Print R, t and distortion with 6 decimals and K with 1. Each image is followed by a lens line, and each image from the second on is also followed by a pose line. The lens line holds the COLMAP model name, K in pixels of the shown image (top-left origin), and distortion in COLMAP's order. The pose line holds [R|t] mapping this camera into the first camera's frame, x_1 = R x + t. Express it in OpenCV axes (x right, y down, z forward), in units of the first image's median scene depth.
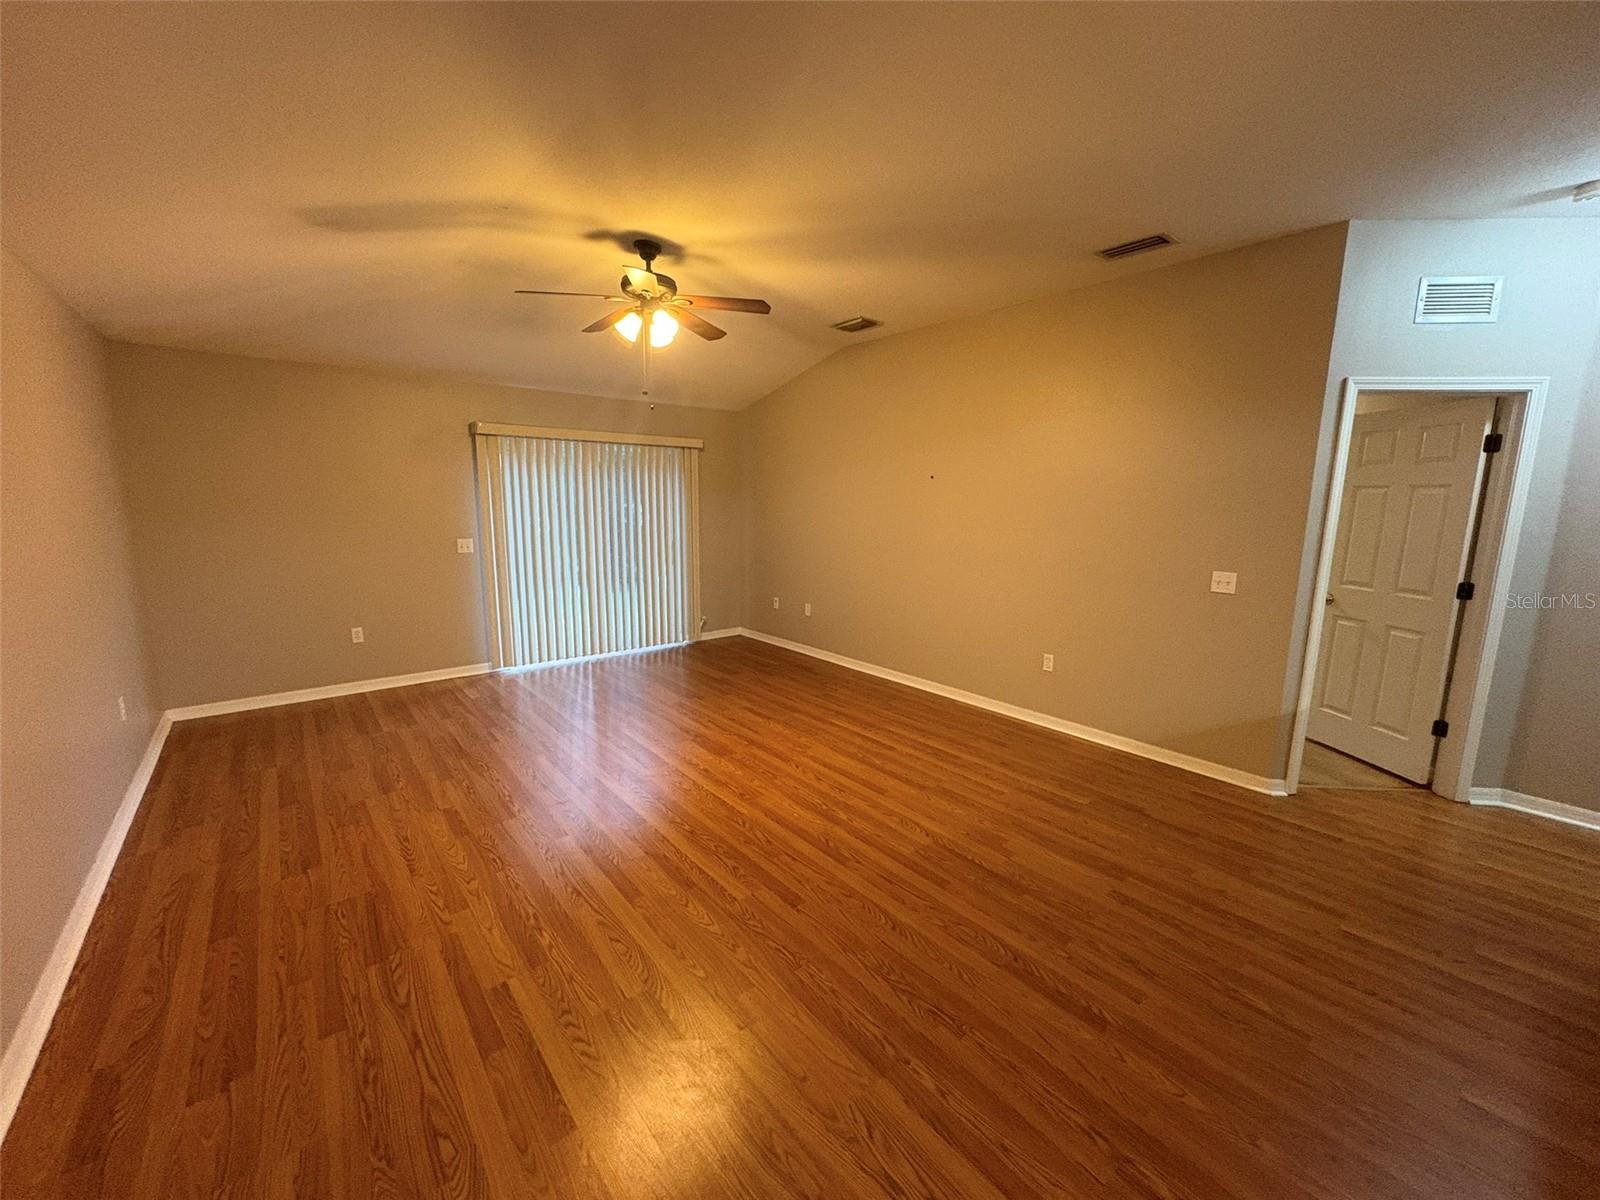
lens RADIAL K [[636.4, 0, 802.9], [0, 636.4, 597.1], [0, 0, 1]] dist [0.000912, -0.000065]
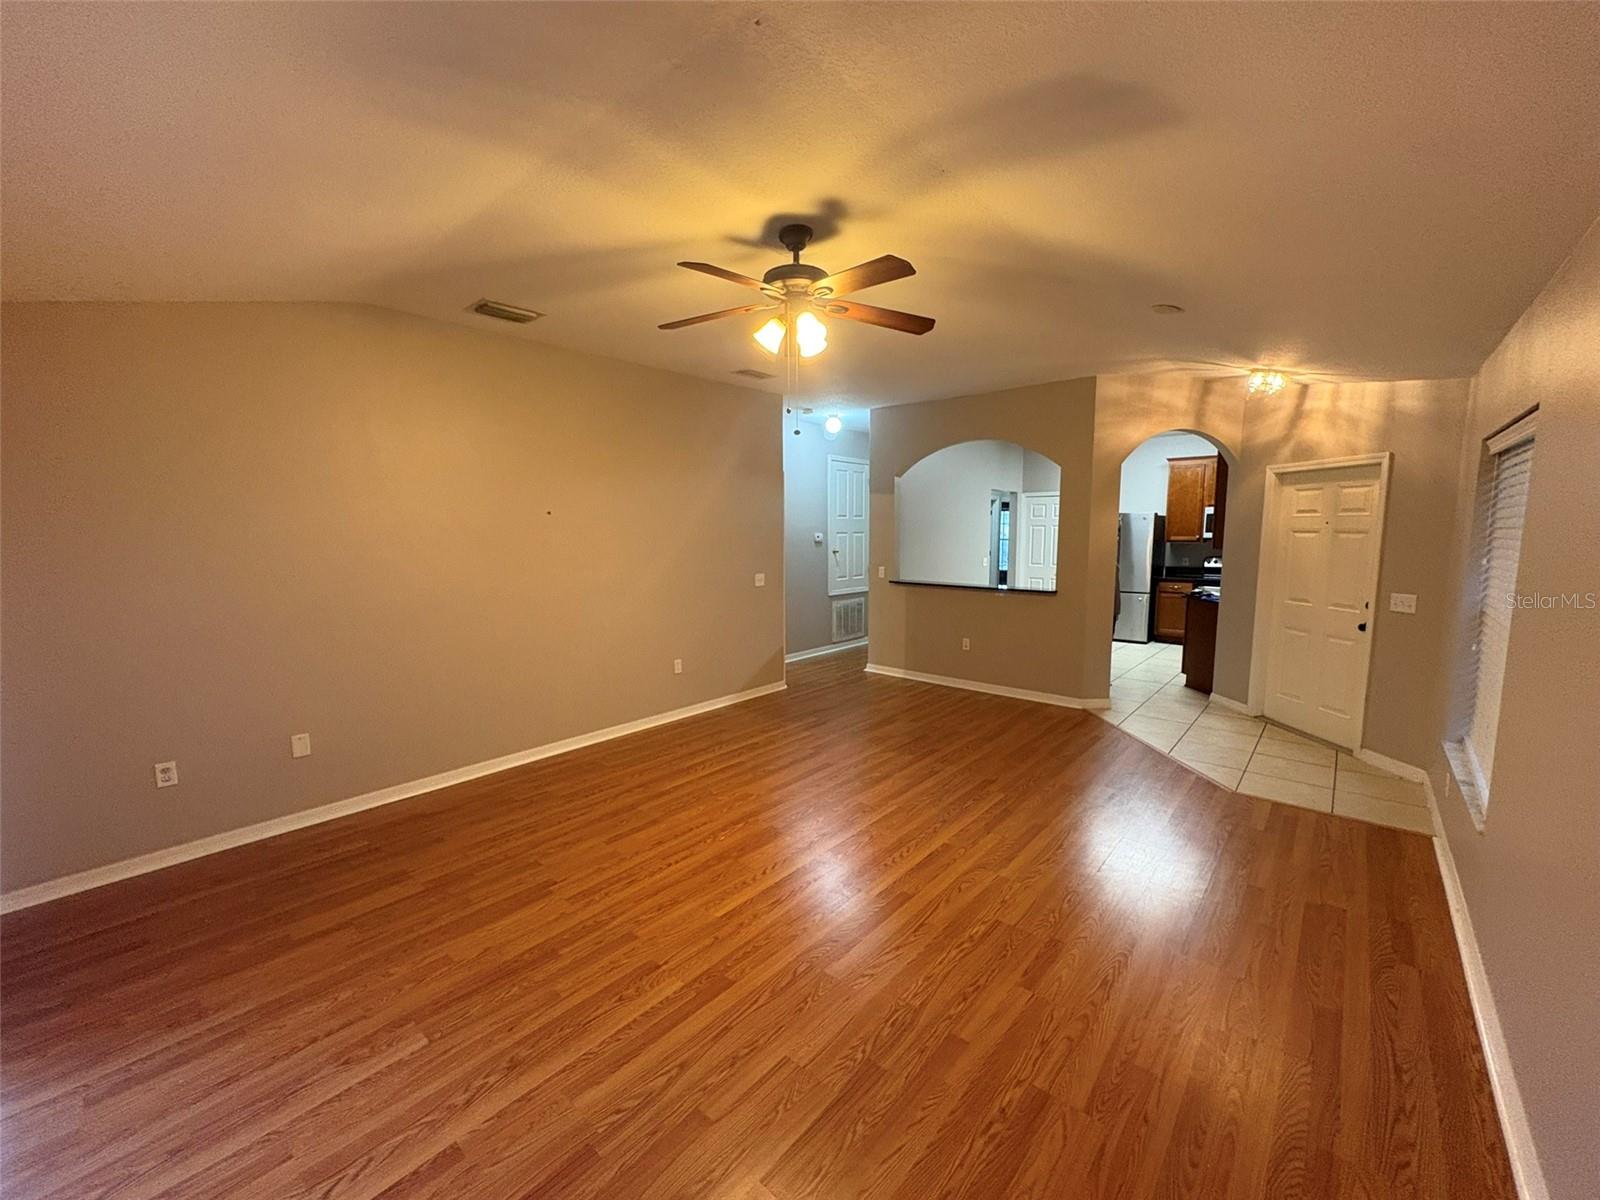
lens RADIAL K [[636.4, 0, 800.7], [0, 636.4, 596.3], [0, 0, 1]] dist [0.000912, -0.000065]
pose [[-0.162073, -0.117835, 0.979718, -1.017187], [0.154834, 0.977510, 0.143183, -0.203864], [-0.974556, 0.174900, -0.140183, 1.110314]]
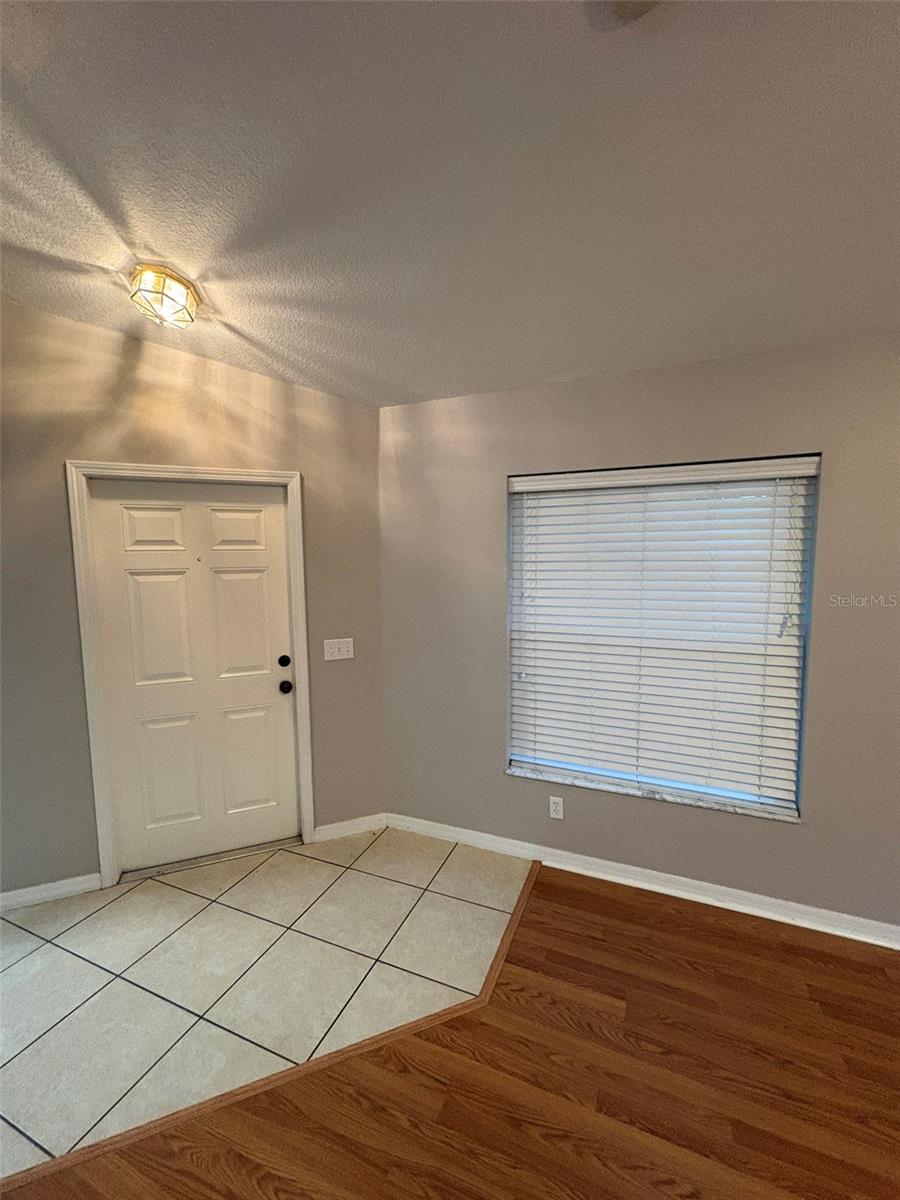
lens RADIAL K [[477.3, 0, 444.1], [0, 477.3, 604.0], [0, 0, 1]] dist [0.000912, -0.000065]
pose [[-0.888497, 0.044195, -0.456749, 0.117016], [-0.070519, 0.970378, 0.231071, -0.117712], [0.453431, 0.237515, -0.859062, 0.610844]]
